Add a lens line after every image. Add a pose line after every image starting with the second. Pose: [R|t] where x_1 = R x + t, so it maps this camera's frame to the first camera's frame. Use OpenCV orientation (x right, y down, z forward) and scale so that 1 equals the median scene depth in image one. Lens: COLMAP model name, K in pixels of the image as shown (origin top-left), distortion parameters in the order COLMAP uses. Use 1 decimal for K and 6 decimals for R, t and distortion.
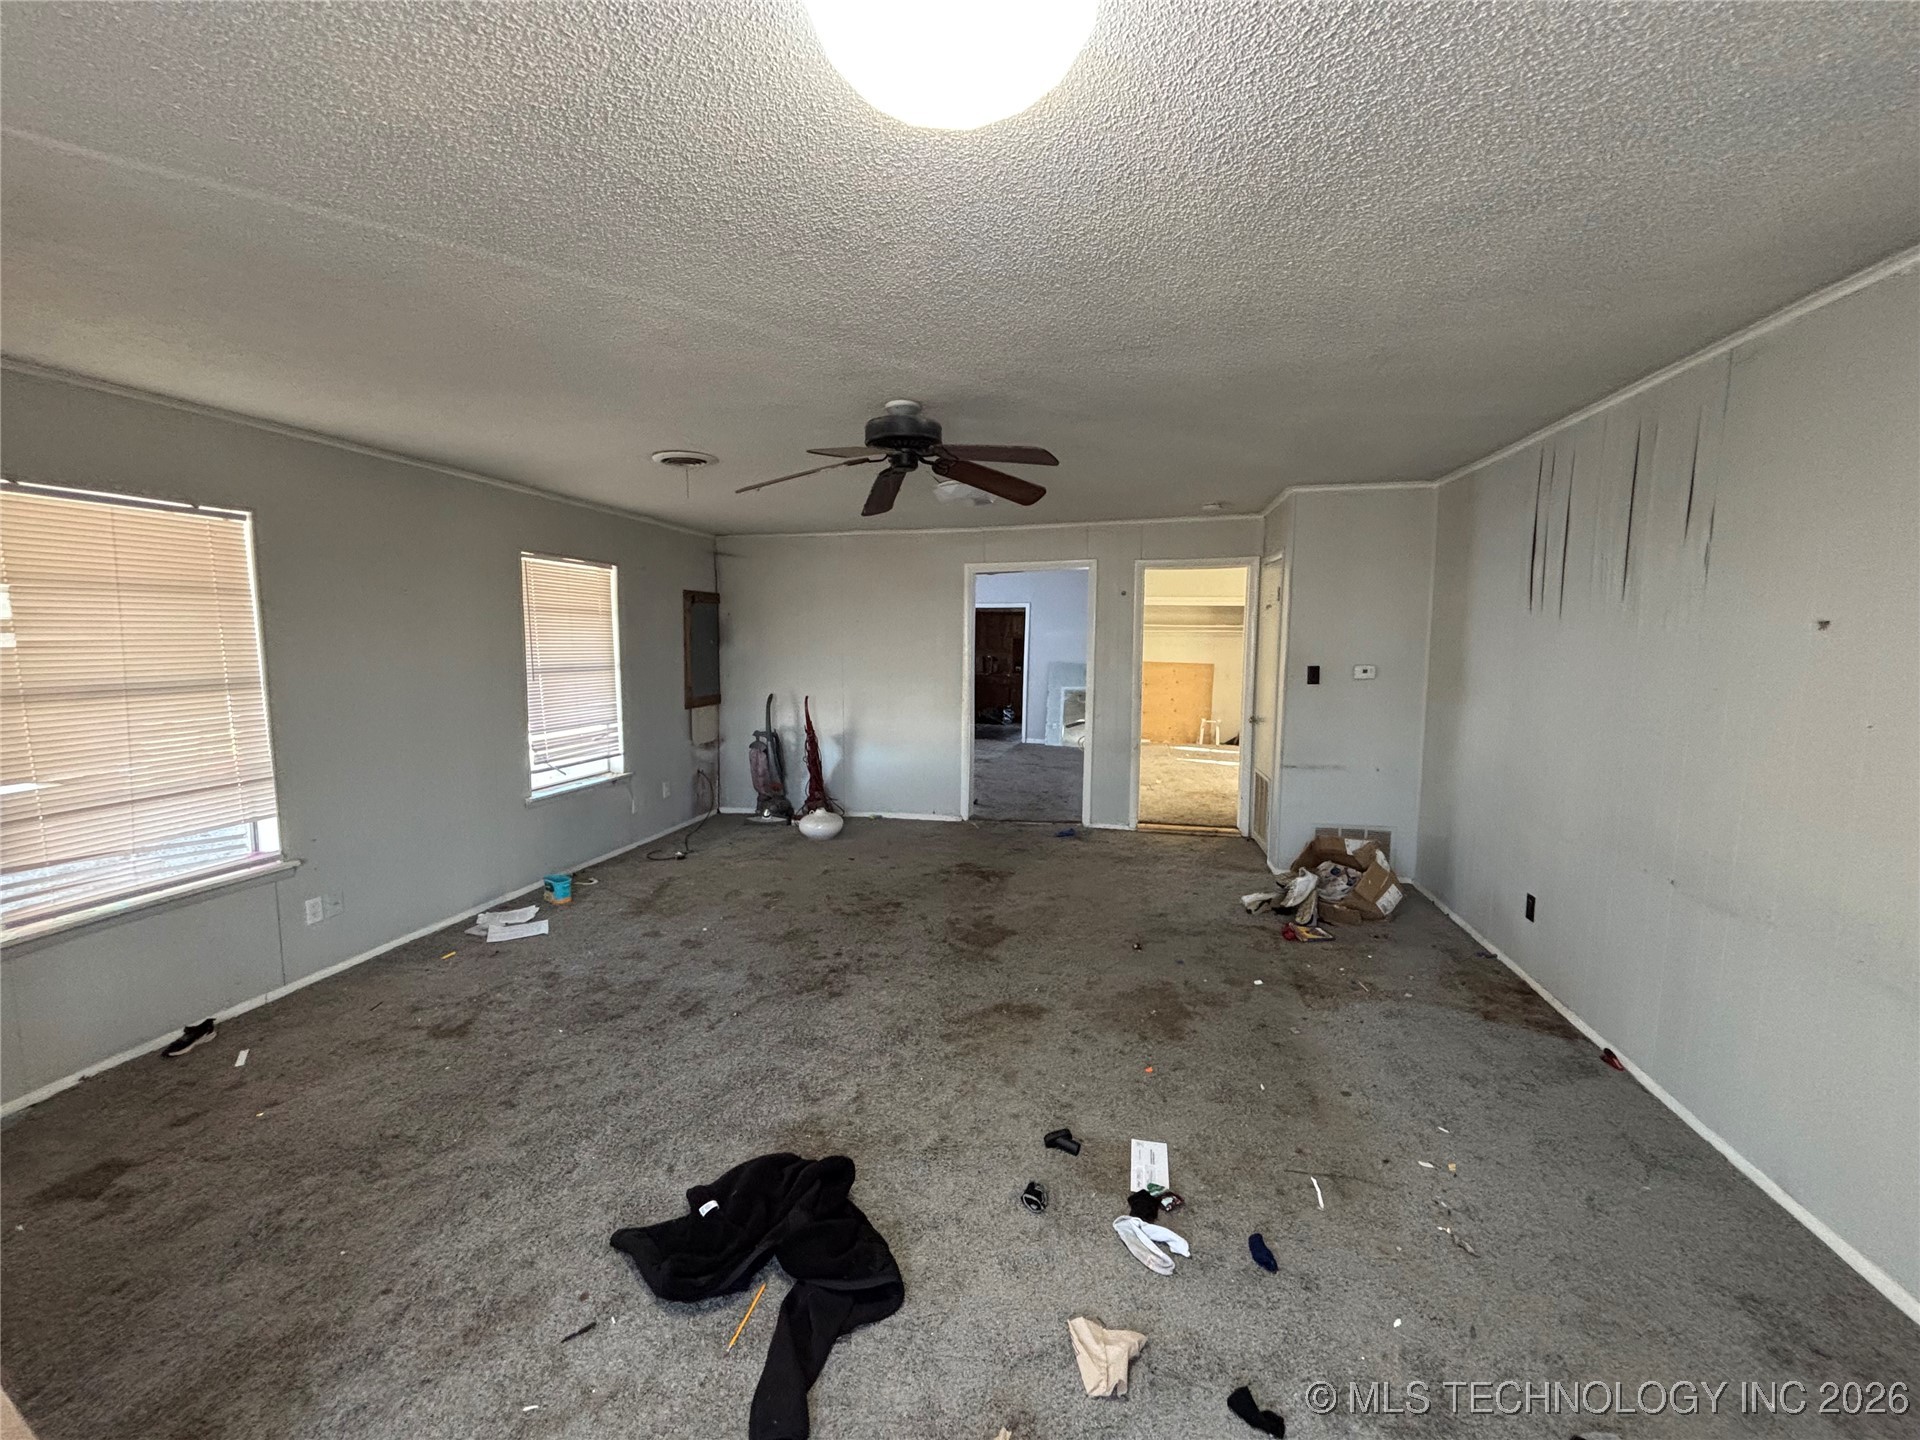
lens RADIAL K [[772.5, 0, 957.8], [0, 772.5, 719.9], [0, 0, 1]] dist [0.000326, -0.001024]
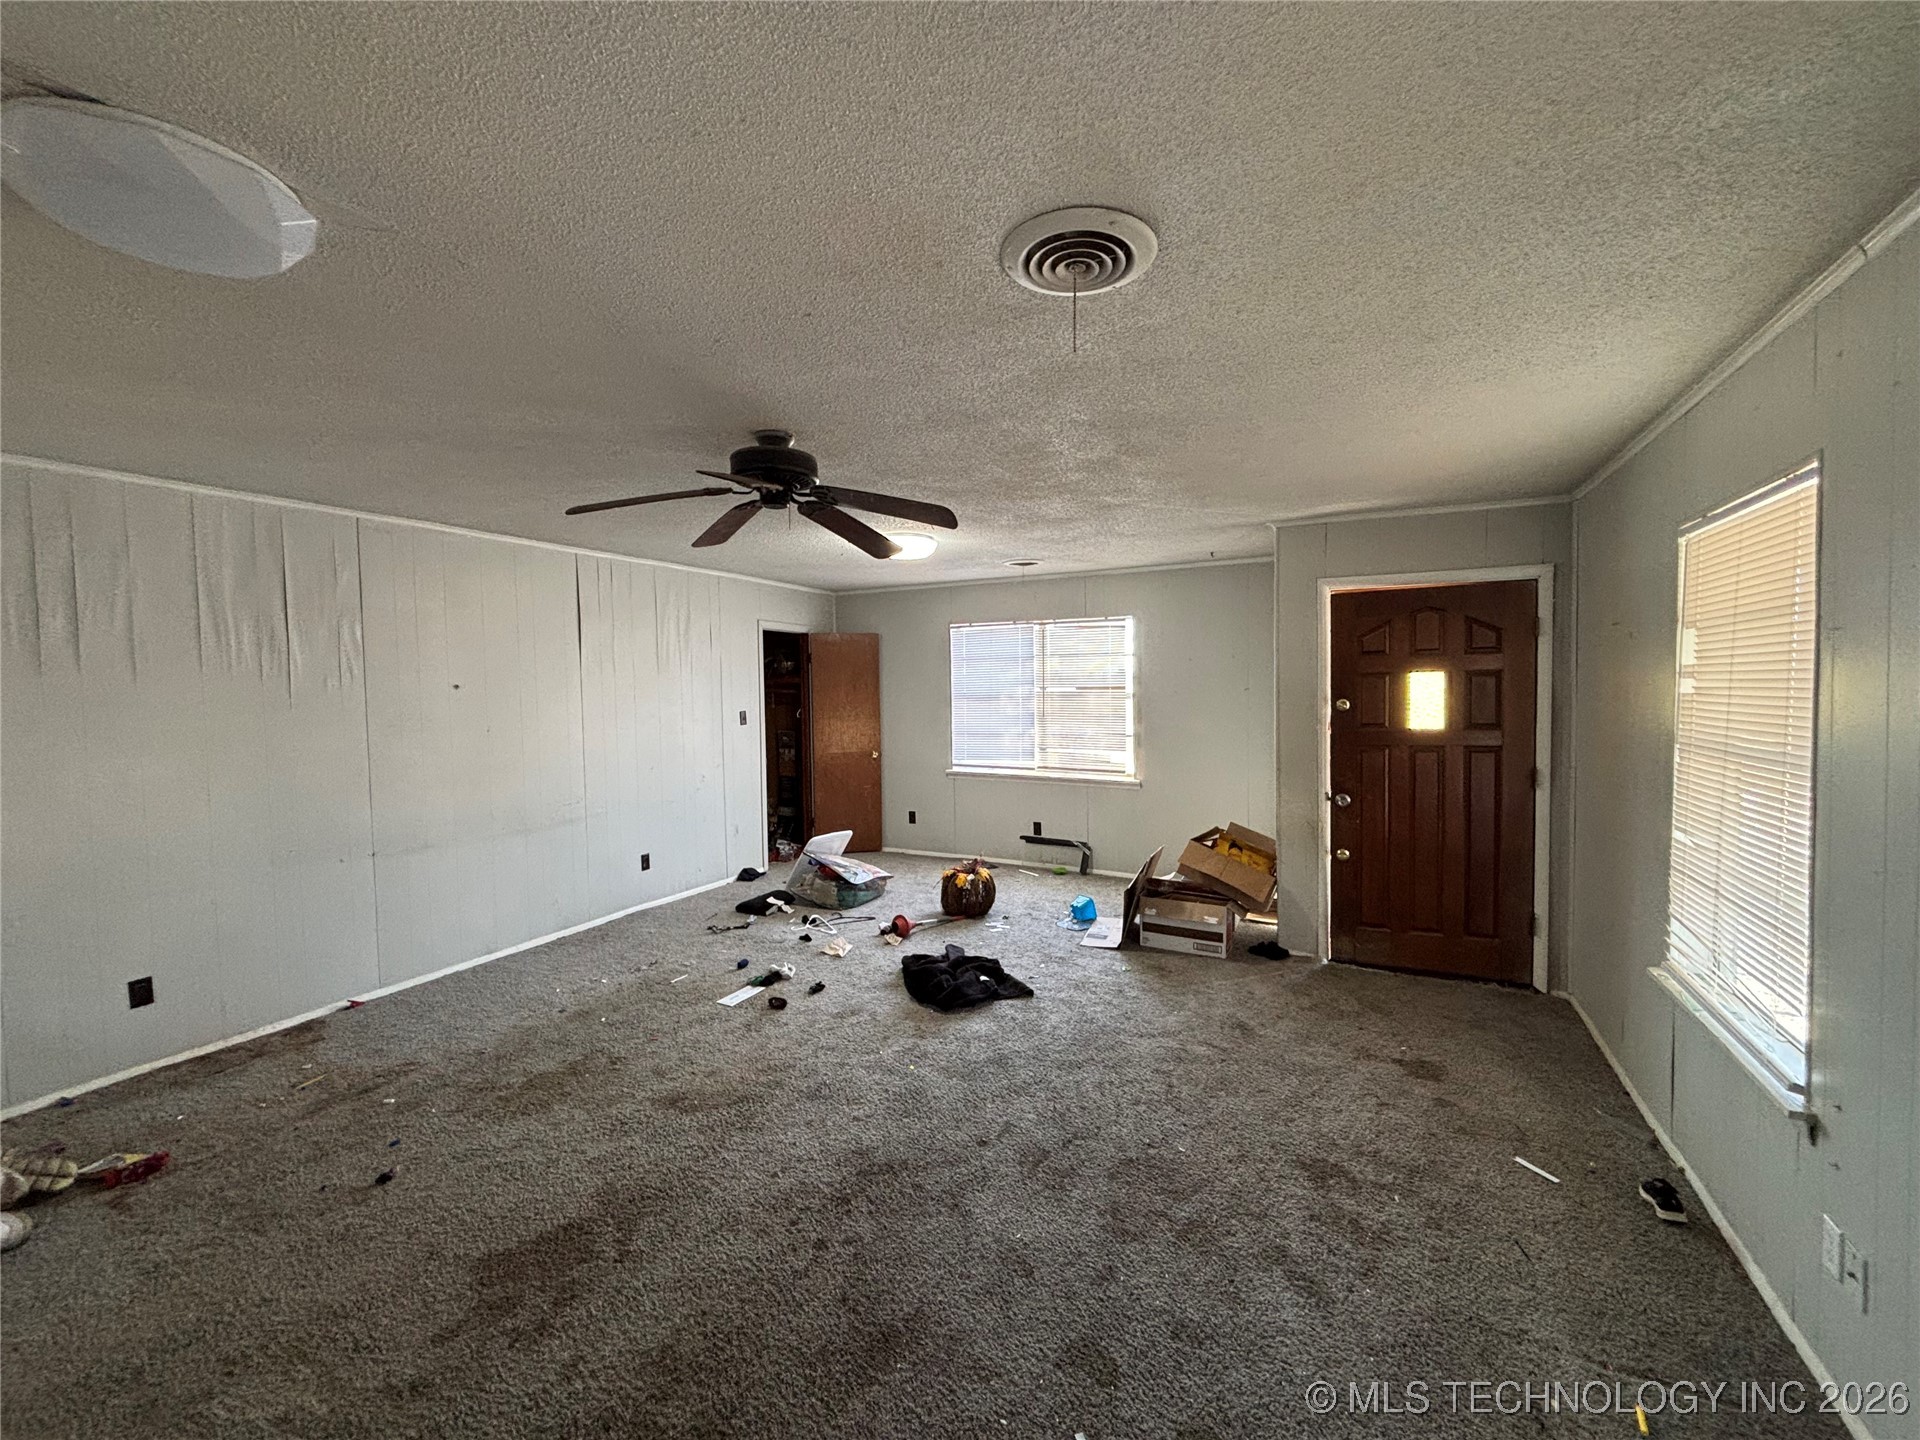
lens RADIAL K [[772.5, 0, 959.5], [0, 772.5, 710.5], [0, 0, 1]] dist [0.000326, -0.001024]
pose [[-0.966194, 0.001570, 0.257811, -0.480323], [0.039510, 0.989071, 0.142050, -0.199292], [-0.254770, 0.147434, -0.955696, 1.743575]]
